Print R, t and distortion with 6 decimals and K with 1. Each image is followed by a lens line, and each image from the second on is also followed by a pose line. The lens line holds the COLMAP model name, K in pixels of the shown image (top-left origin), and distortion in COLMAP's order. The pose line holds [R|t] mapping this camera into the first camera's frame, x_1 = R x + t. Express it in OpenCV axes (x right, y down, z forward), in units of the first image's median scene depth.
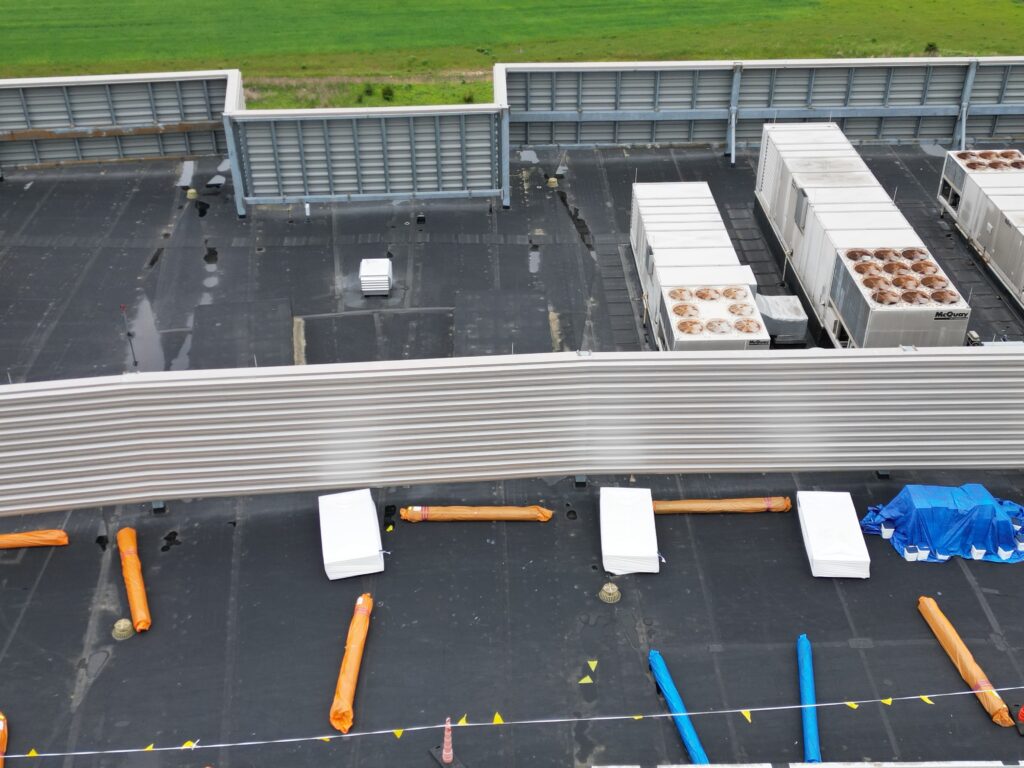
lens RADIAL K [[723.6, 0, 512.0], [0, 723.6, 384.0], [0, 0, 1]] dist [0.050544, -0.000601]
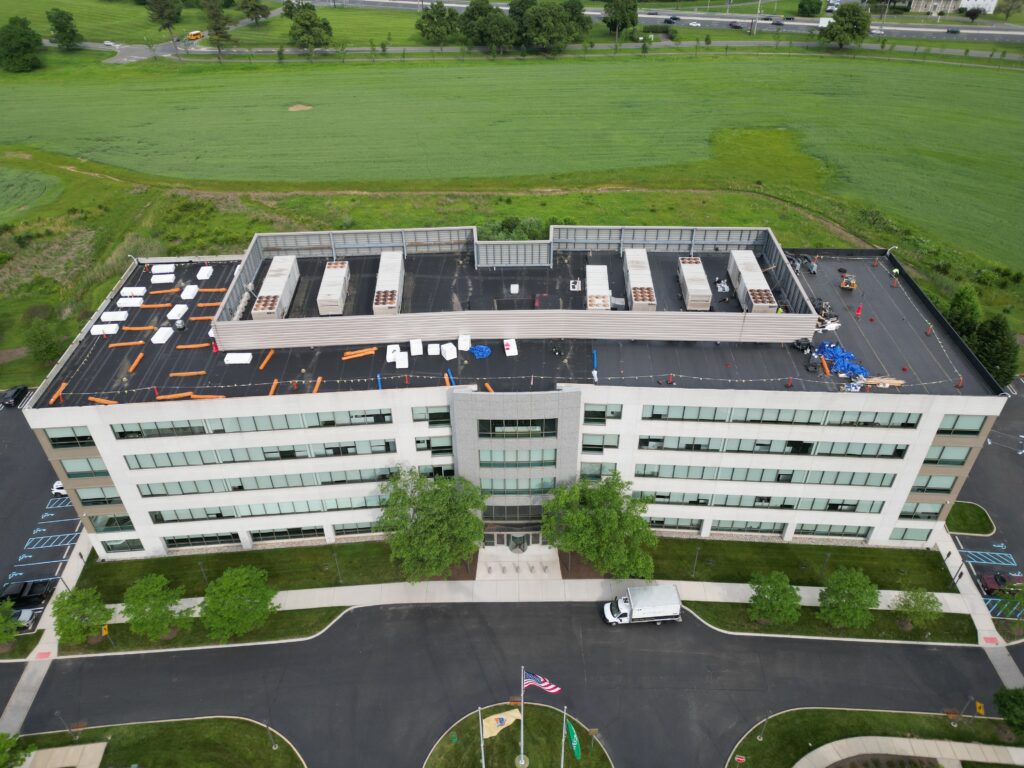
lens RADIAL K [[723.6, 0, 512.0], [0, 723.6, 384.0], [0, 0, 1]] dist [0.050544, -0.000601]
pose [[0.994509, 0.044316, -0.094802, 0.163961], [-0.041460, 0.998631, 0.031894, 0.209156], [0.096085, -0.027789, 0.994985, -2.572863]]
